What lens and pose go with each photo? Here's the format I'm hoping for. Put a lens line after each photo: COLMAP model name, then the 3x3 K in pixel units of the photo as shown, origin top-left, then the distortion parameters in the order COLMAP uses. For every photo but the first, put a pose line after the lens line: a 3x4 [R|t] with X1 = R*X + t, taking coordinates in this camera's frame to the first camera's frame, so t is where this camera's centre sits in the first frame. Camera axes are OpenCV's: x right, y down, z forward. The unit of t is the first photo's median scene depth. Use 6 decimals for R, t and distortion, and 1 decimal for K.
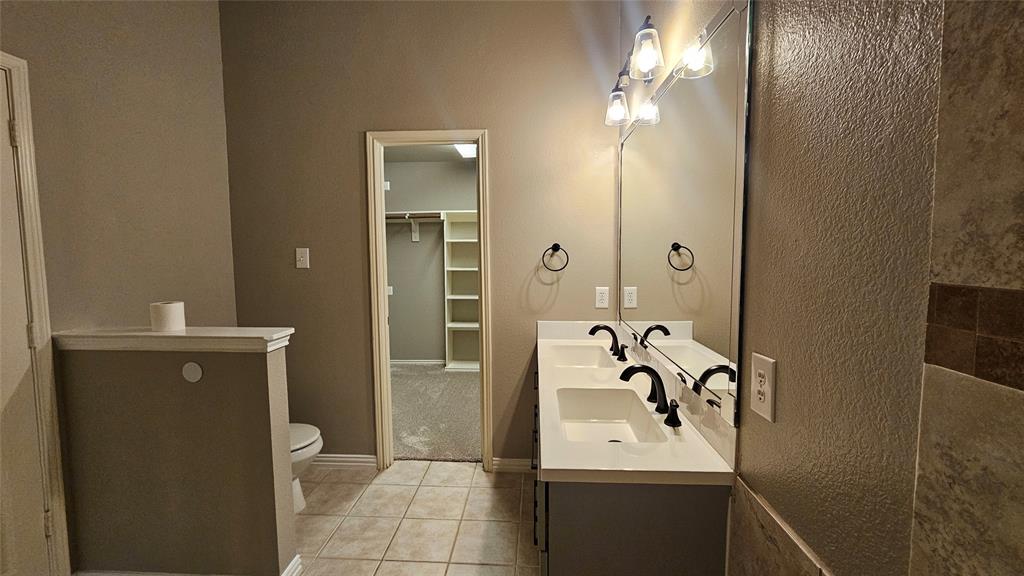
lens RADIAL K [[419.6, 0, 510.0], [0, 419.6, 287.1], [0, 0, 1]] dist [-0.002426, -0.000017]
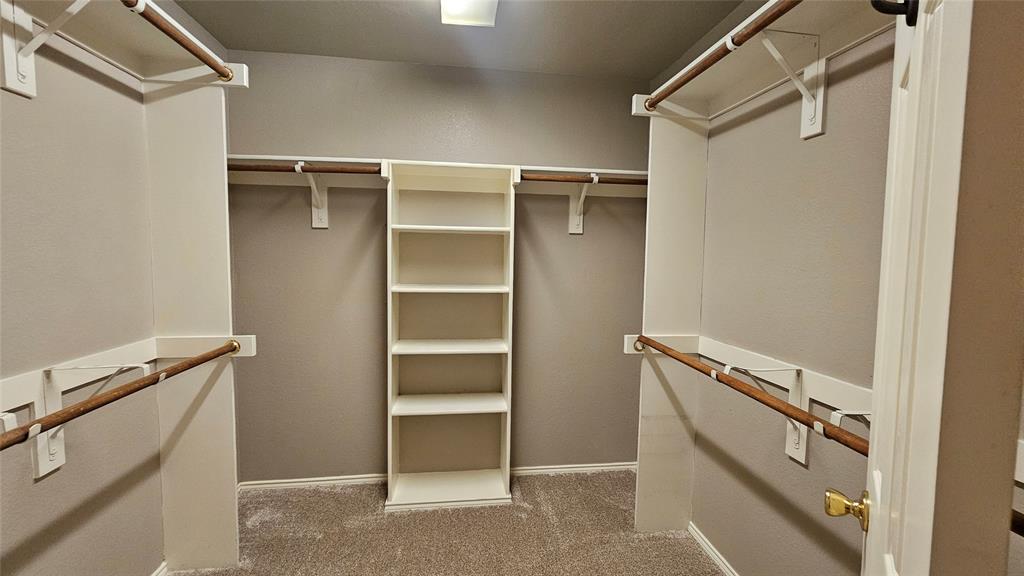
lens RADIAL K [[419.6, 0, 512.3], [0, 419.6, 279.7], [0, 0, 1]] dist [-0.002426, -0.000017]
pose [[0.978747, 0.004880, 0.205015, -0.112646], [-0.000933, 0.999812, -0.019344, -0.042661], [-0.205071, 0.018742, 0.978568, 0.508398]]
